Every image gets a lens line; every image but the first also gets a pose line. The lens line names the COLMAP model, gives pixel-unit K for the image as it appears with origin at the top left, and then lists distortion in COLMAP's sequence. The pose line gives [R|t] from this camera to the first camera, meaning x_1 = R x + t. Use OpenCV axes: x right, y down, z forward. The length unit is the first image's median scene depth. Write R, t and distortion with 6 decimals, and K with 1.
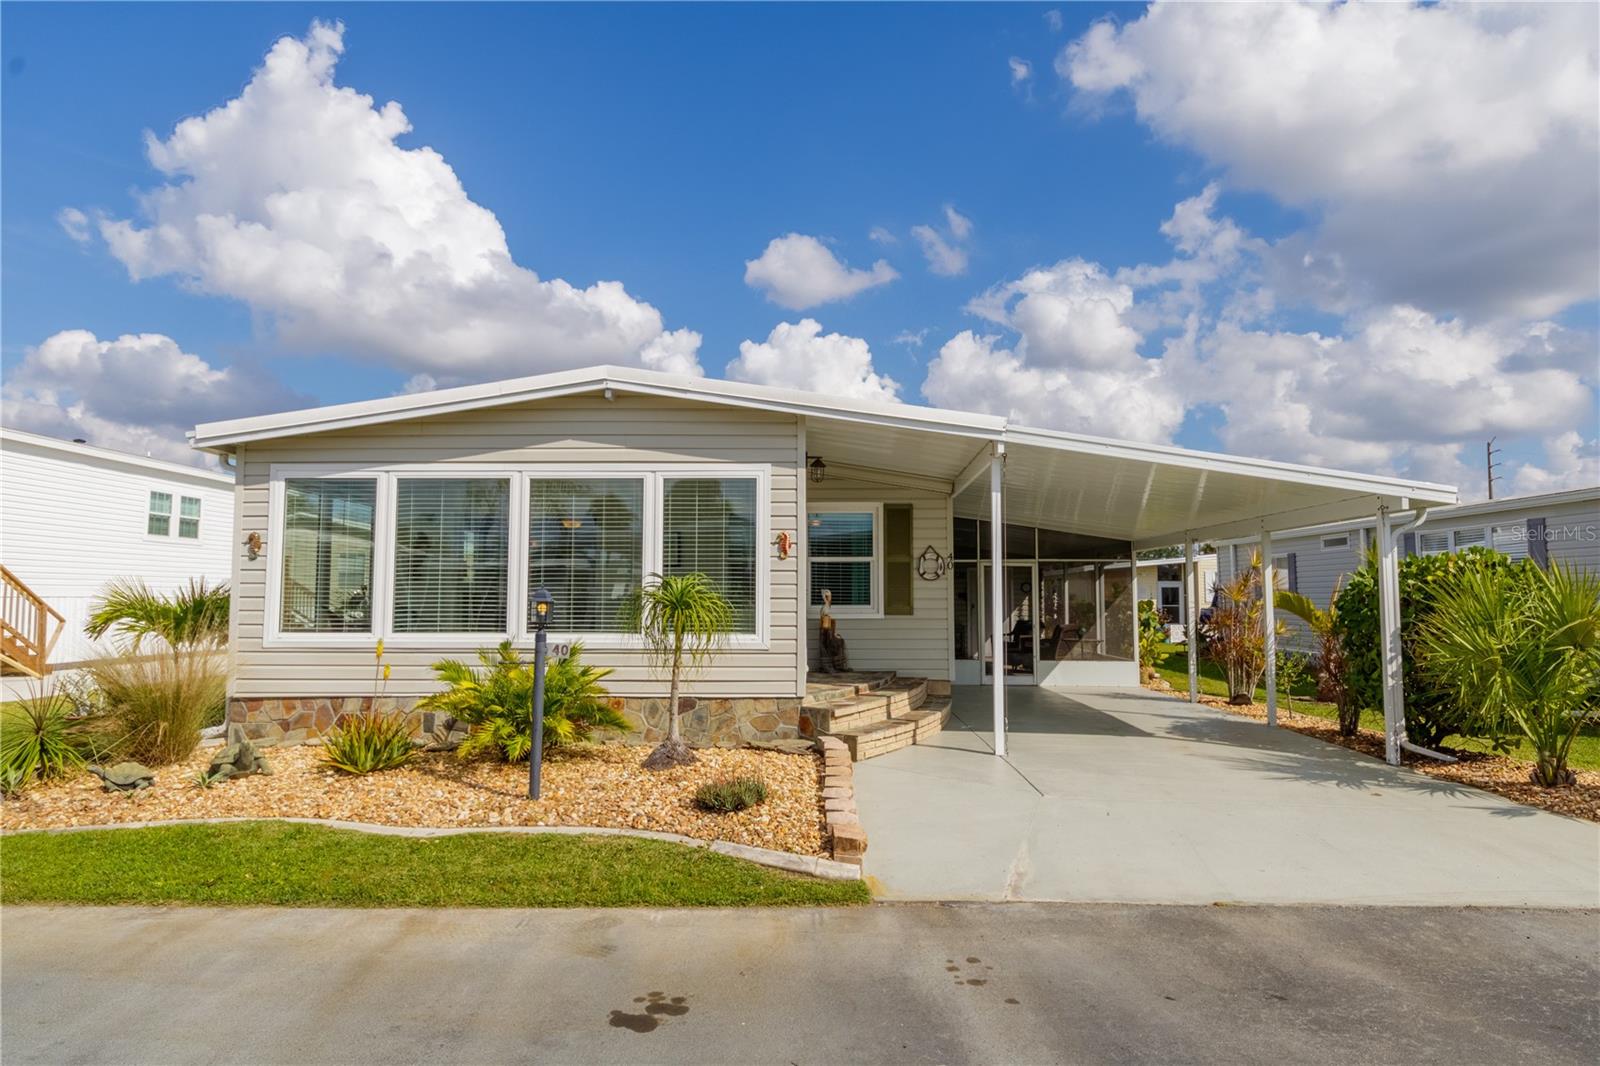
lens RADIAL K [[907.4, 0, 800.0], [0, 907.4, 533.0], [0, 0, 1]] dist [-0.002540, 0.000272]
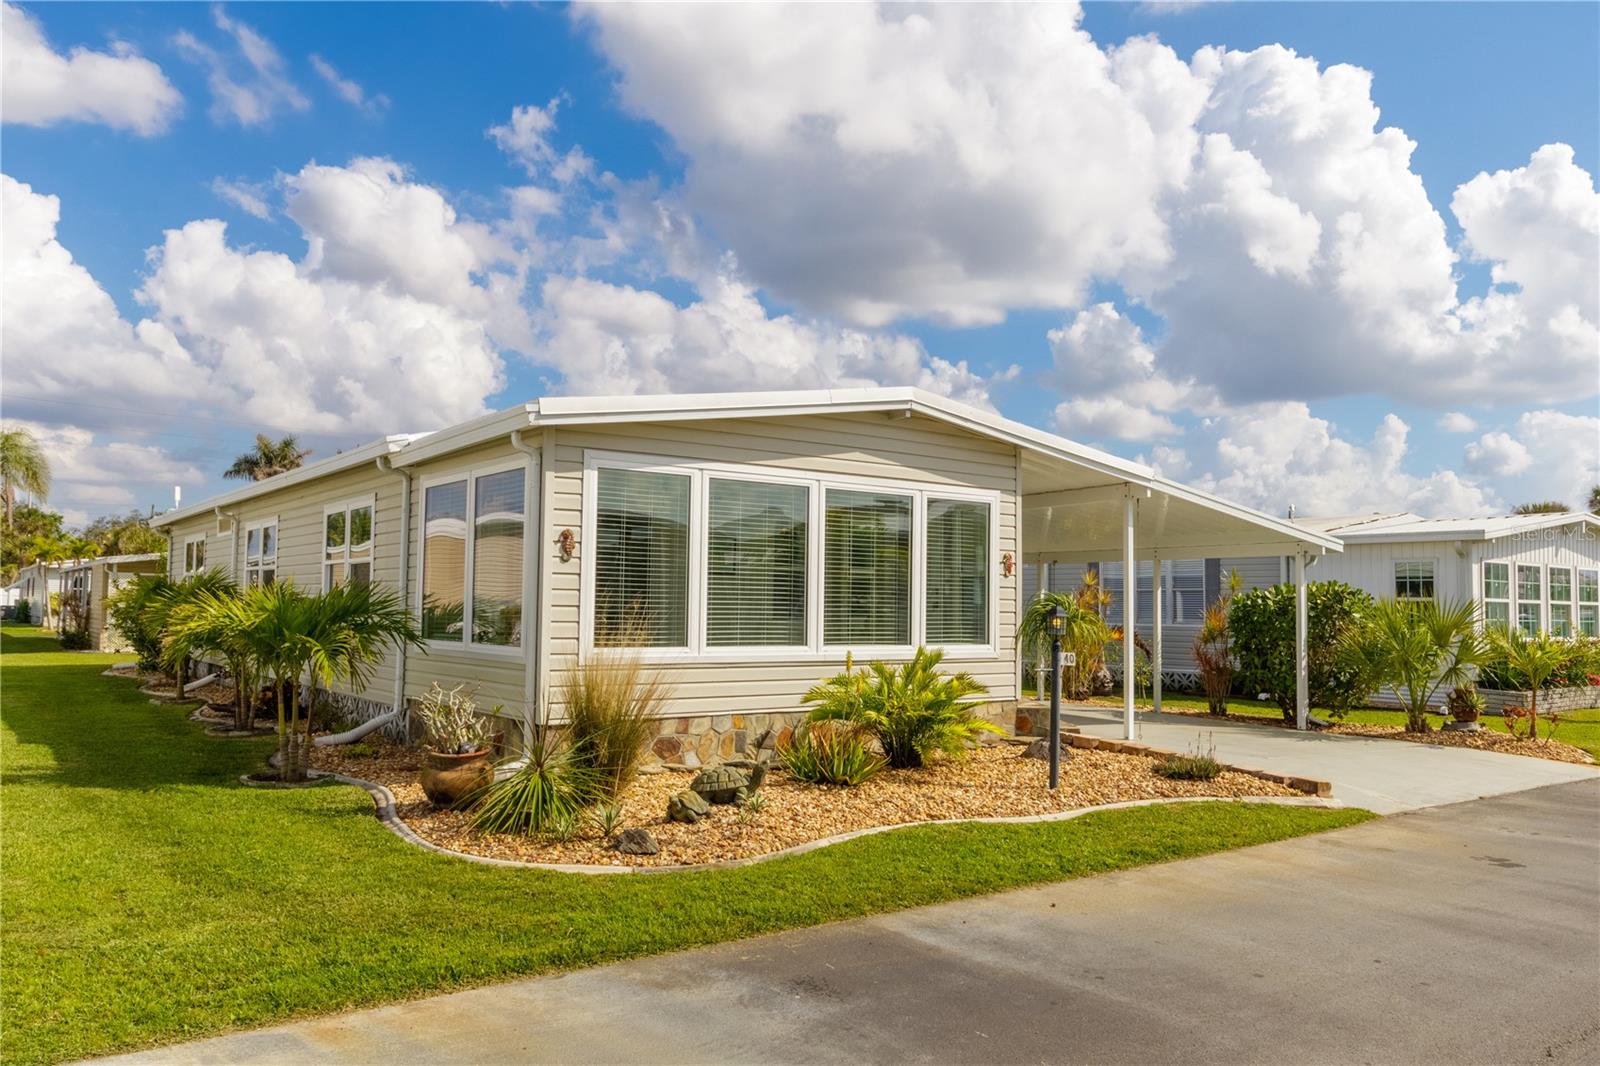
lens RADIAL K [[1213.9, 0, 800.0], [0, 1213.9, 533.0], [0, 0, 1]] dist [-0.005914, -0.002780]
pose [[0.787039, 0.047270, 0.615090, -1.121366], [-0.055910, 0.998422, -0.005189, -0.003486], [-0.614365, -0.030306, 0.788440, -0.020772]]
